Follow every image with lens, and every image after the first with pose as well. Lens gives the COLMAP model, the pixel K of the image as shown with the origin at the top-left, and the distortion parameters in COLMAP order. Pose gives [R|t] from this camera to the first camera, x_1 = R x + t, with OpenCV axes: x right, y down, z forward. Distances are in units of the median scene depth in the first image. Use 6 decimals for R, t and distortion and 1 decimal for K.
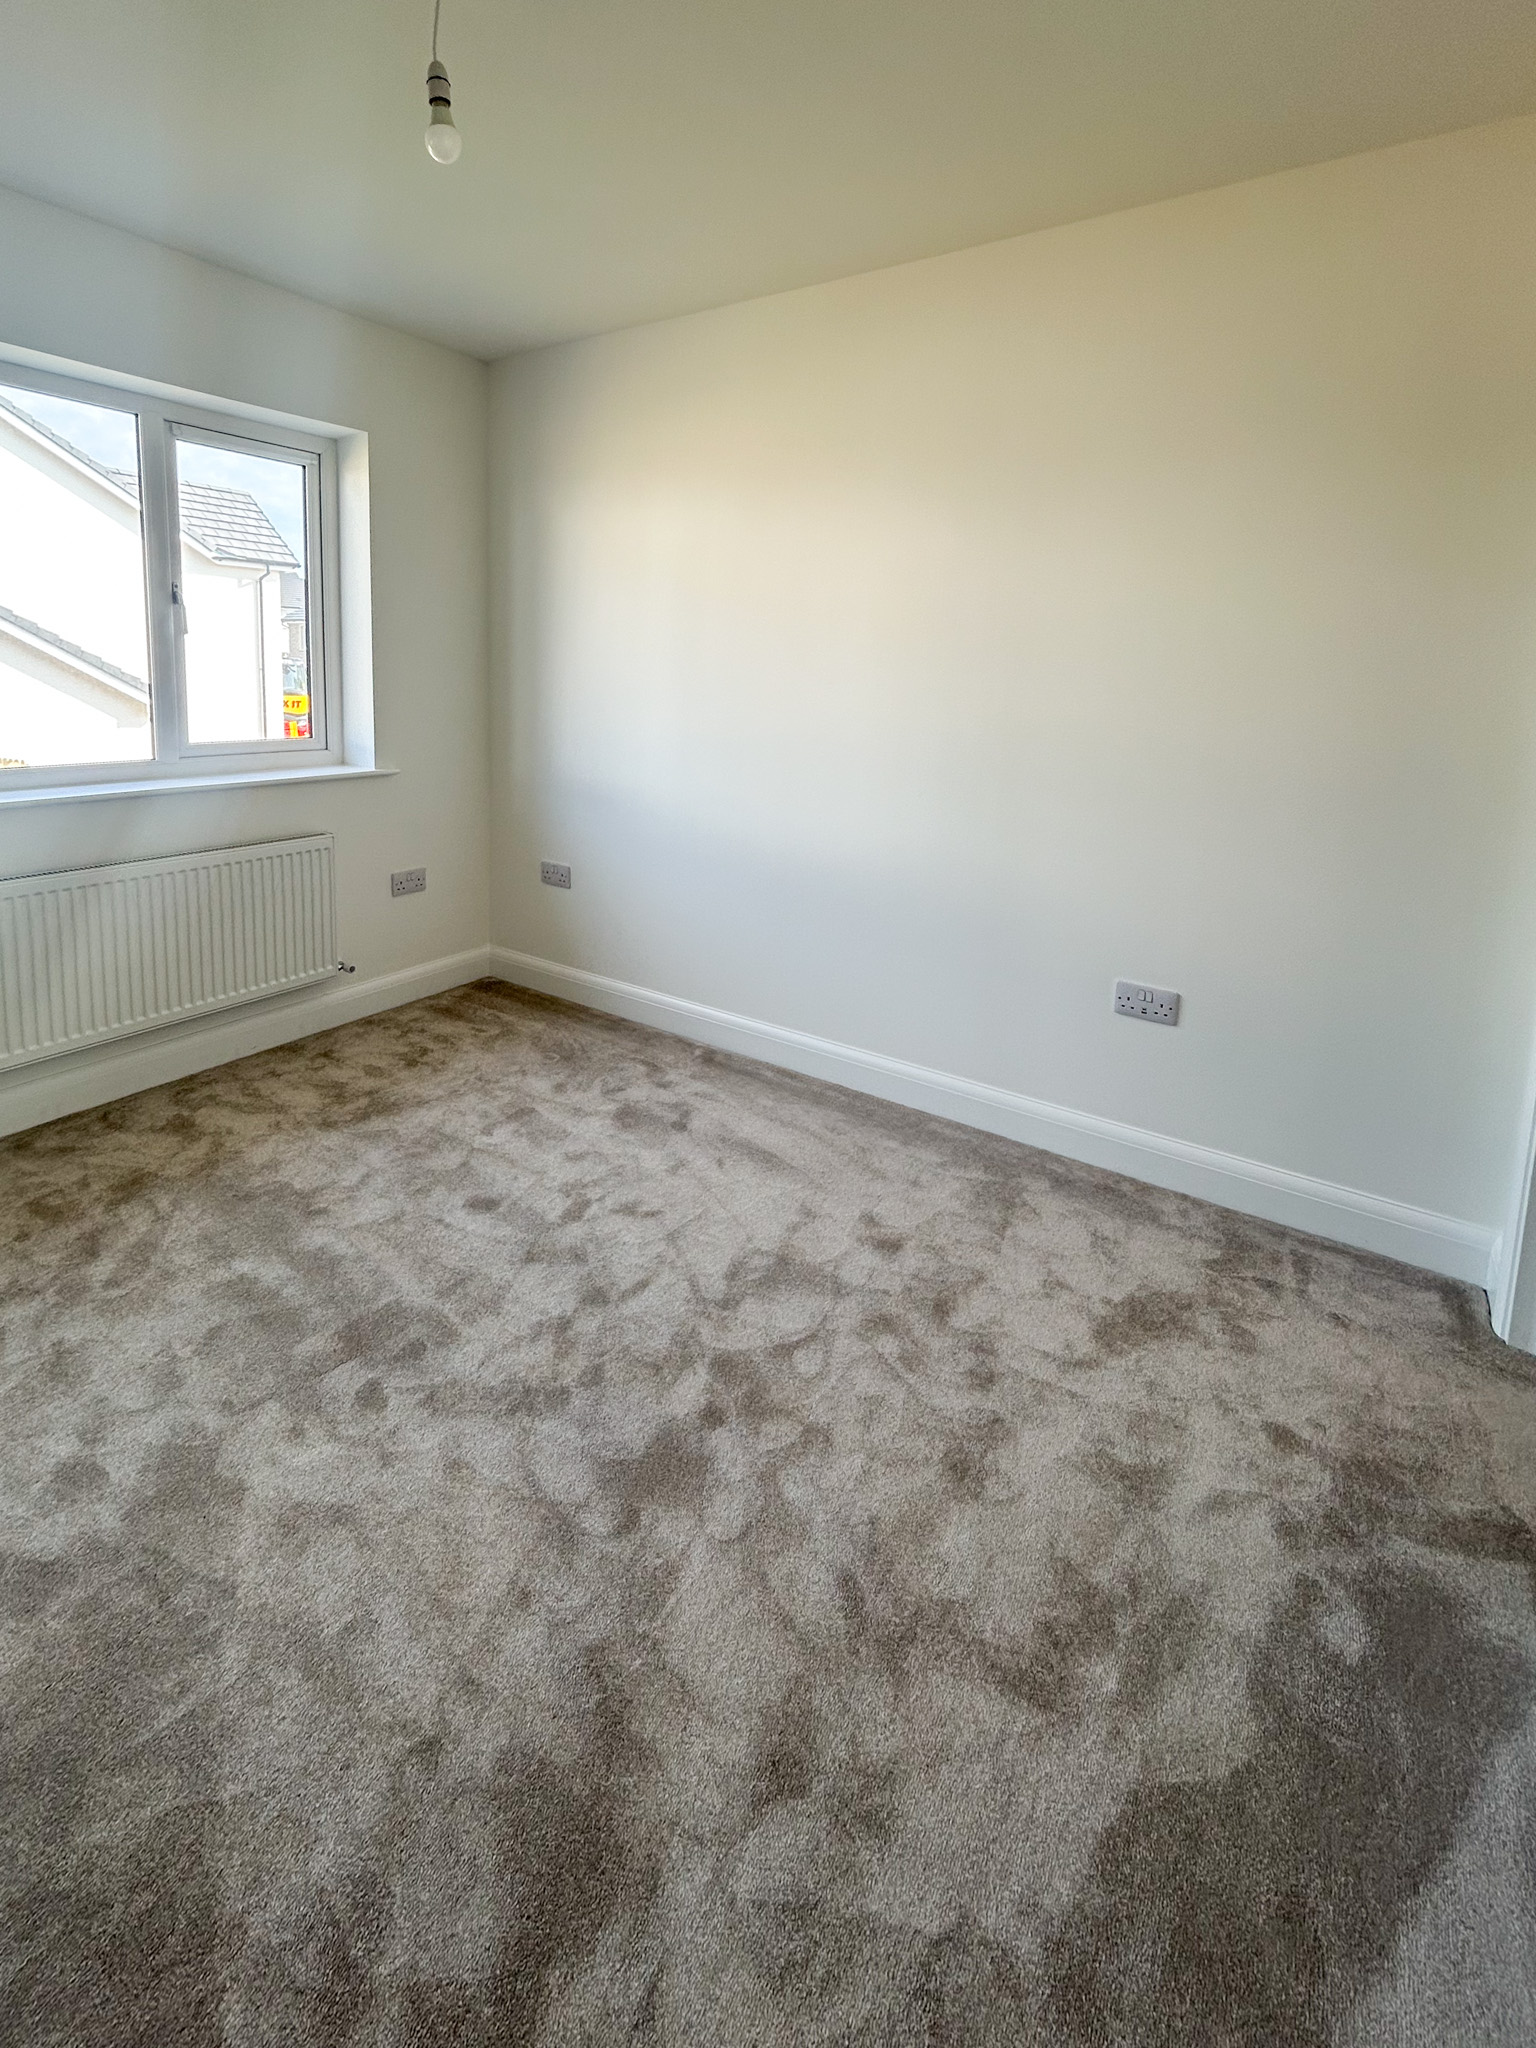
lens RADIAL K [[906.7, 0, 765.6], [0, 906.7, 780.9], [0, 0, 1]] dist [0.000204, 0.000010]
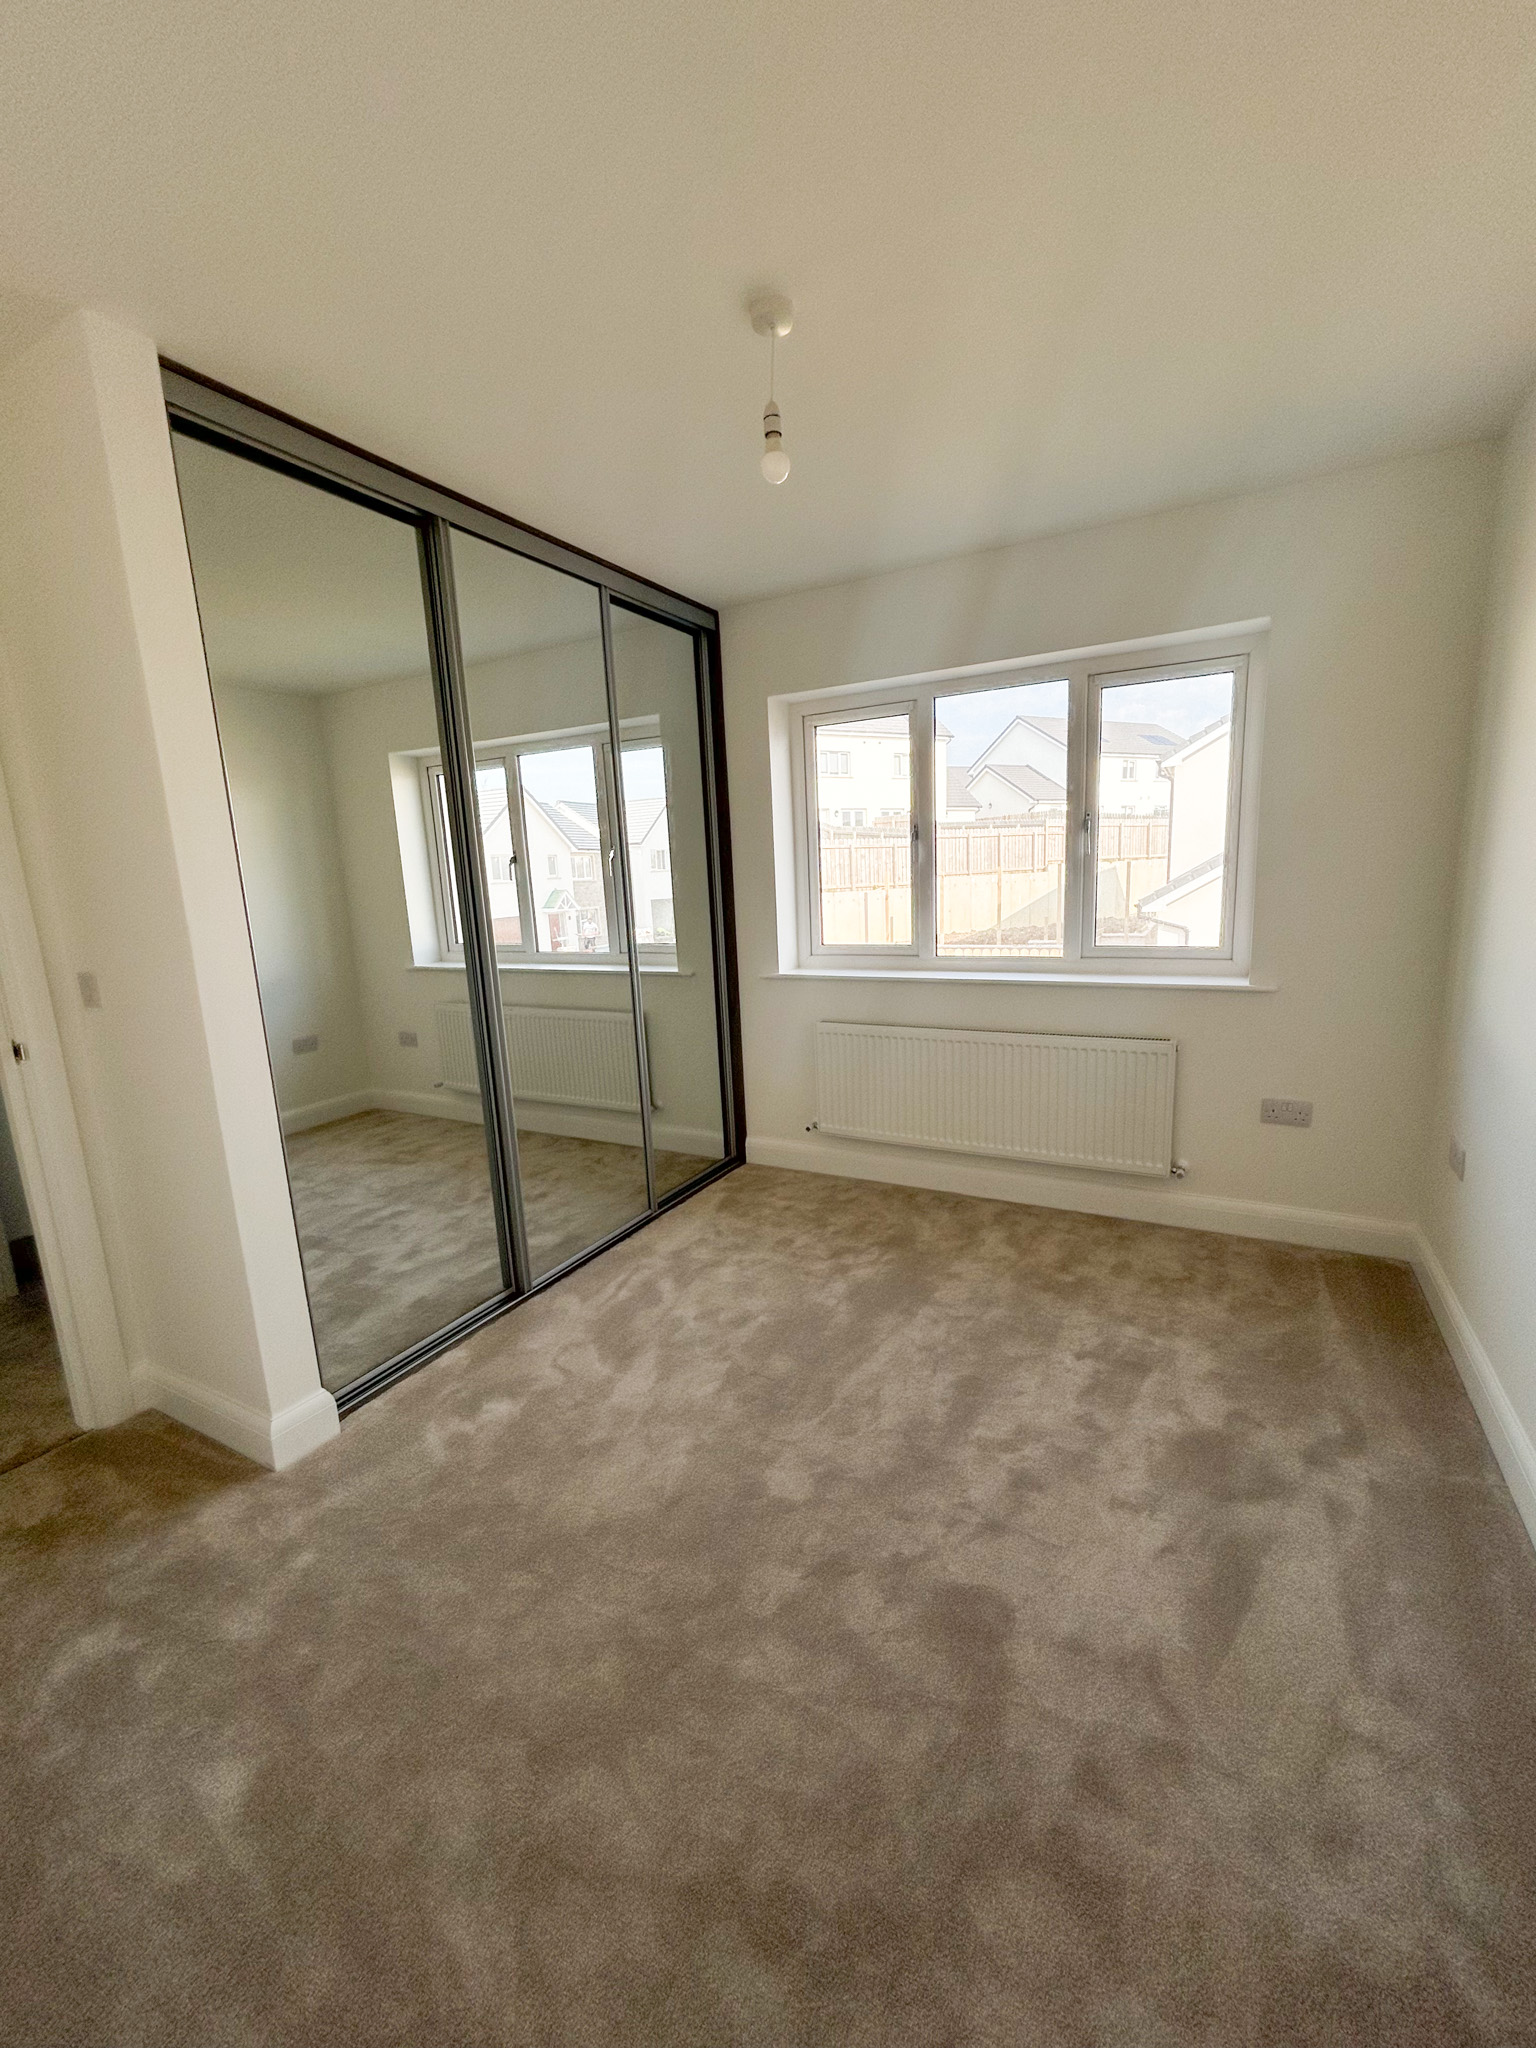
lens RADIAL K [[839.8, 0, 768.0], [0, 839.8, 1024.0], [0, 0, 1]] dist [-0.000429, -0.000002]
pose [[0.092299, 0.150011, -0.984367, 0.474991], [-0.083949, 0.986239, 0.142425, -0.066576], [0.992186, 0.069491, 0.103622, 0.503964]]
